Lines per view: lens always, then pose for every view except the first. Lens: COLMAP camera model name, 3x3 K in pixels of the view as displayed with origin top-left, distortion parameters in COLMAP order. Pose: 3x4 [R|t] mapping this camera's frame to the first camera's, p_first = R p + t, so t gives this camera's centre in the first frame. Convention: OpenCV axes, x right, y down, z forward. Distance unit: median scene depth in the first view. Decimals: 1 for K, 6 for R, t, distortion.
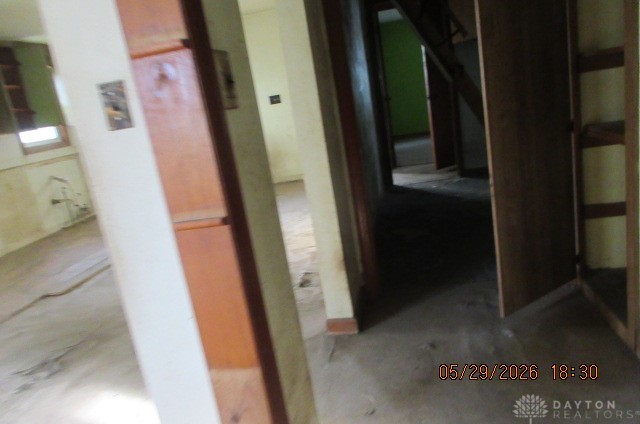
lens RADIAL K [[478.6, 0, 323.8], [0, 478.6, 209.0], [0, 0, 1]] dist [0.001888, 0.006222]
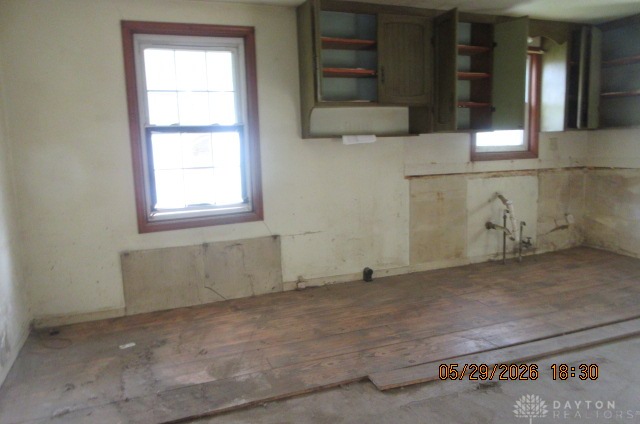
lens RADIAL K [[478.6, 0, 323.8], [0, 478.6, 209.0], [0, 0, 1]] dist [0.001888, 0.006222]
pose [[0.526561, 0.258469, -0.809893, -0.084871], [-0.258955, 0.956155, 0.136785, -0.078751], [0.809738, 0.137700, 0.570406, 0.345441]]
